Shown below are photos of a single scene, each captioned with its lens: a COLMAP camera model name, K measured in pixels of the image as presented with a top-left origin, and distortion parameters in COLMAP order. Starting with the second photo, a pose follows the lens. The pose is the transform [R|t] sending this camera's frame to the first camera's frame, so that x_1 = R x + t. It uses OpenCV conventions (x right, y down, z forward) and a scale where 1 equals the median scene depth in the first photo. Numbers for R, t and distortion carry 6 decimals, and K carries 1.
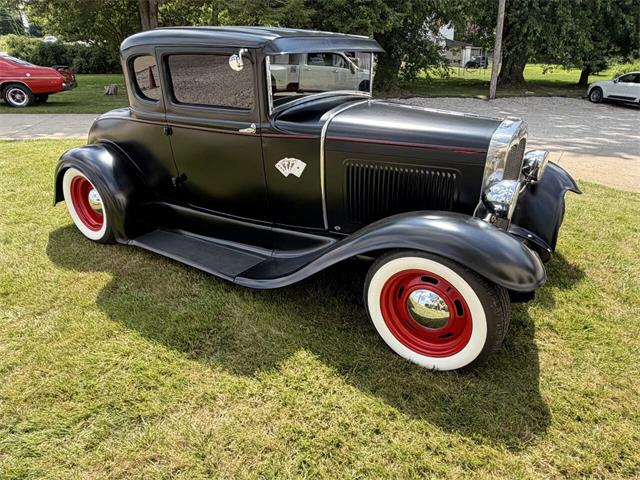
lens RADIAL K [[414.8, 0, 316.7], [0, 414.8, 241.1], [0, 0, 1]] dist [0.002155, 0.000649]
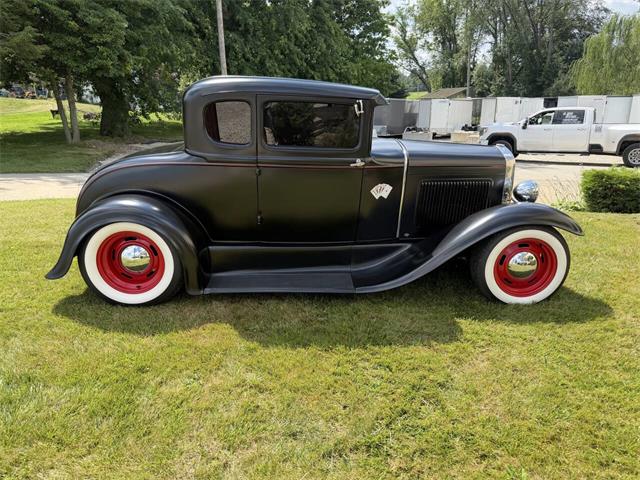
lens RADIAL K [[441.6, 0, 312.6], [0, 441.6, 242.8], [0, 0, 1]] dist [0.101101, -0.155446]
pose [[0.815565, -0.154911, 0.557545, -1.036362], [0.215882, 0.975392, -0.044780, -0.009902], [-0.536888, 0.156885, 0.828938, 0.020097]]
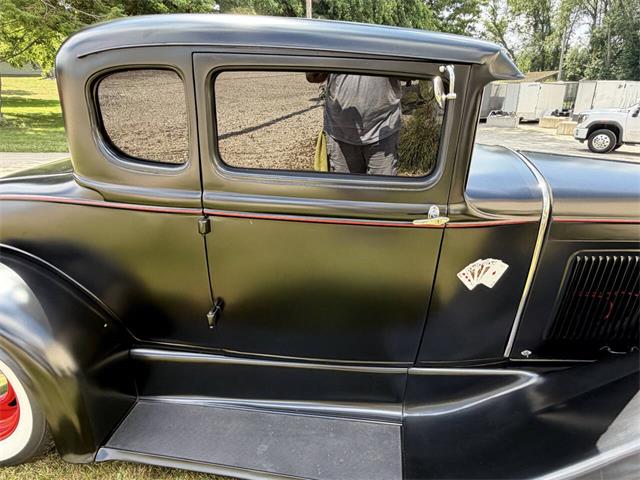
lens RADIAL K [[410.4, 0, 320.0], [0, 410.4, 240.0], [0, 0, 1]] dist [0.002941, 0.000579]
pose [[0.903855, -0.128299, 0.408150, -0.500034], [0.149254, 0.988601, -0.019765, -0.252668], [-0.400961, 0.078782, 0.912701, 0.588111]]
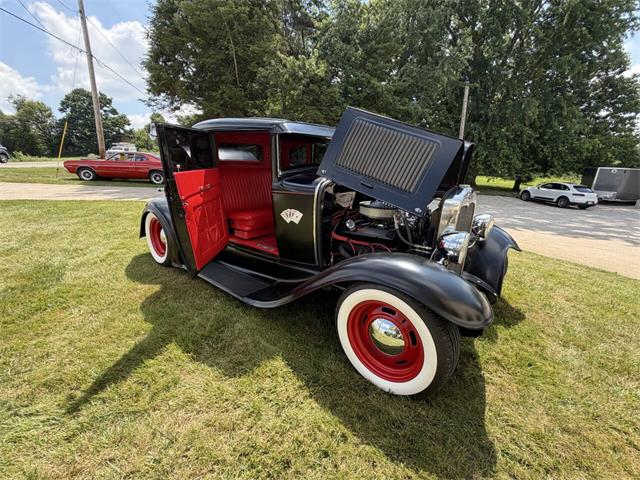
lens RADIAL K [[266.4, 0, 317.7], [0, 266.4, 244.8], [0, 0, 1]] dist [-0.000639, -0.000070]
pose [[0.994975, 0.063165, -0.077683, 0.095537], [-0.072634, 0.989391, -0.125813, 0.015087], [0.068911, 0.130823, 0.989008, 0.176635]]
